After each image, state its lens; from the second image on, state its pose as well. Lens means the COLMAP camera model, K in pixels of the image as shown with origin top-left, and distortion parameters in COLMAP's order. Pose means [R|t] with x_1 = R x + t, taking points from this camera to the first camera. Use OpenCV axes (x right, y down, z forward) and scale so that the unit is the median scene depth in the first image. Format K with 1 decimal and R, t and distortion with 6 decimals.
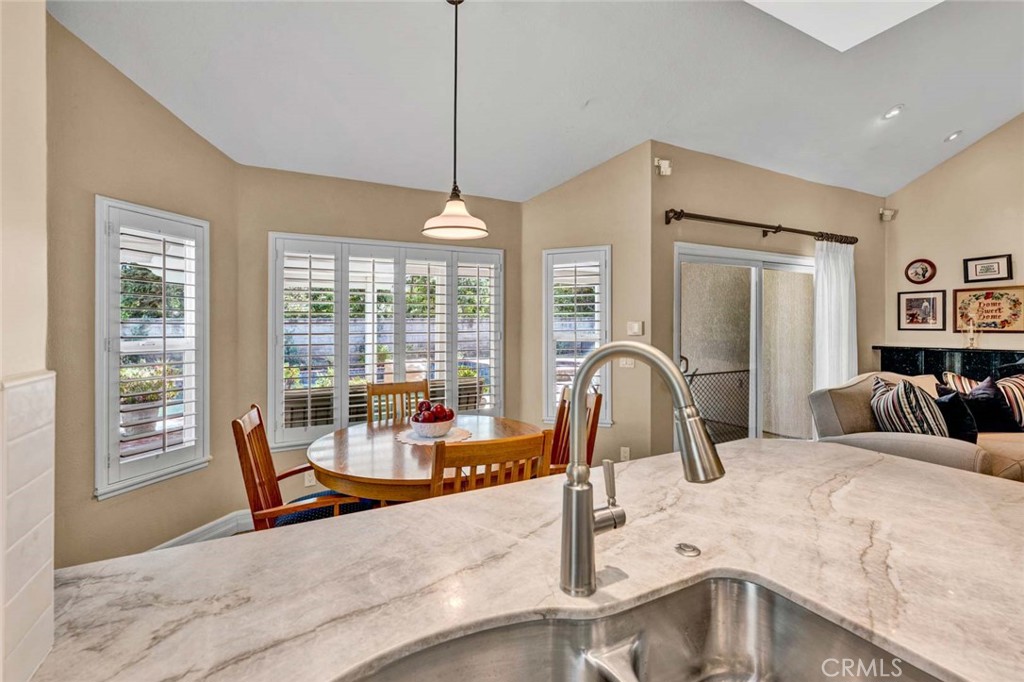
lens RADIAL K [[431.6, 0, 510.7], [0, 431.6, 334.1], [0, 0, 1]] dist [0.002189, 0.000689]
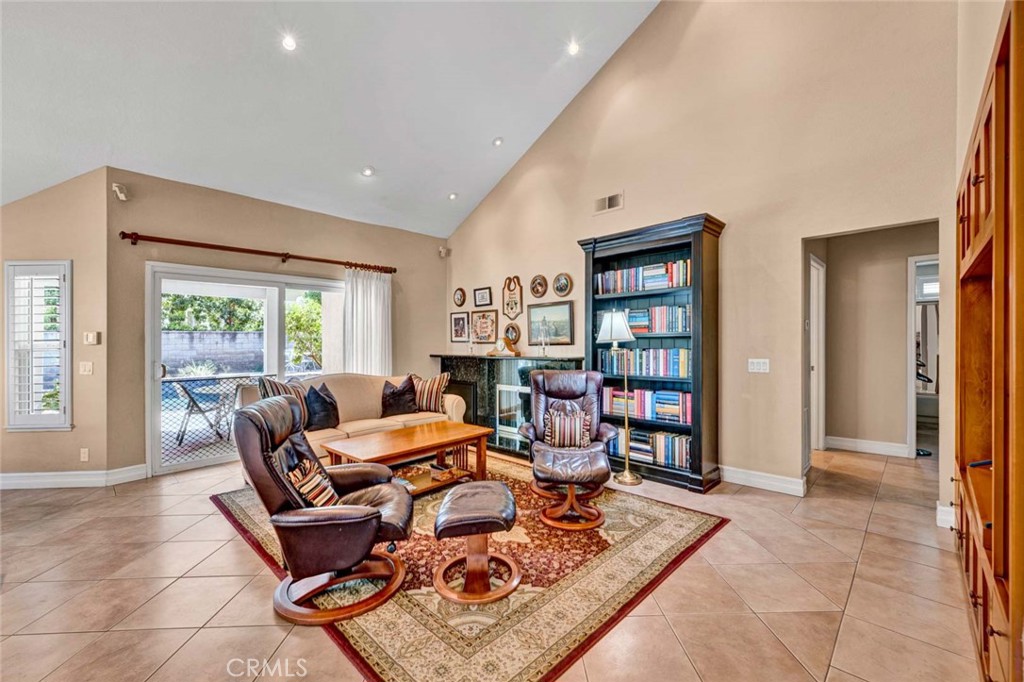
lens RADIAL K [[412.2, 0, 514.1], [0, 412.2, 347.4], [0, 0, 1]] dist [0.017830, -0.000164]
pose [[0.953582, -0.000973, 0.301133, 0.907243], [0.001750, 0.999996, -0.002310, 0.013215], [-0.301129, 0.002729, 0.953579, -0.301575]]
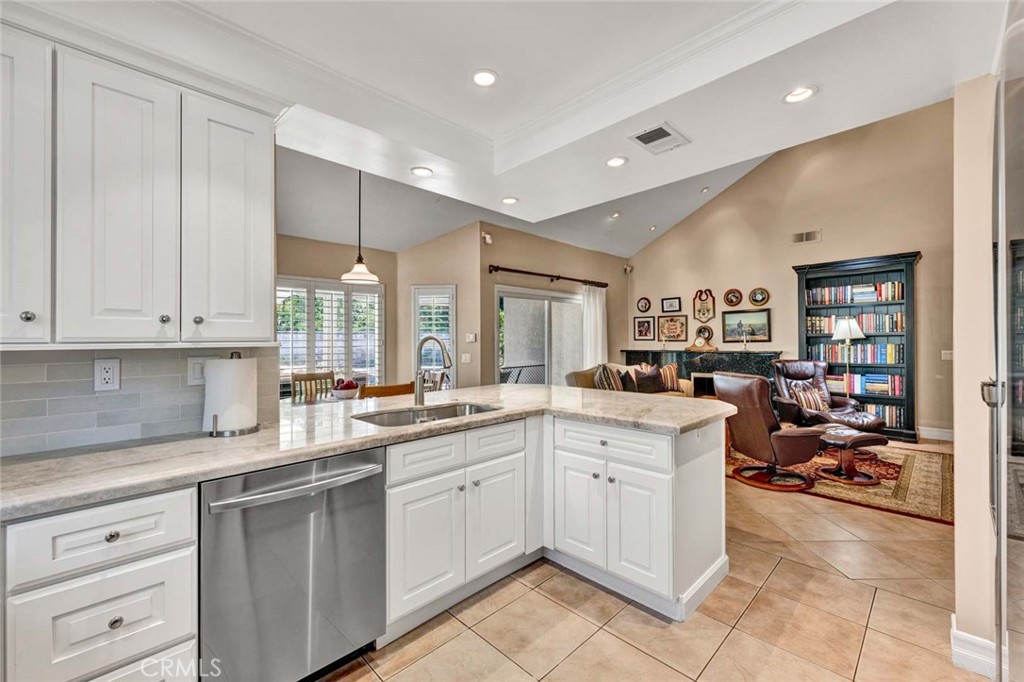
lens RADIAL K [[412.2, 0, 506.3], [0, 412.2, 342.1], [0, 0, 1]] dist [0.017830, -0.000164]
pose [[0.956477, -0.000085, 0.291806, -0.028078], [0.004227, 0.999899, -0.013565, 0.022333], [-0.291776, 0.014208, 0.956381, -0.453503]]
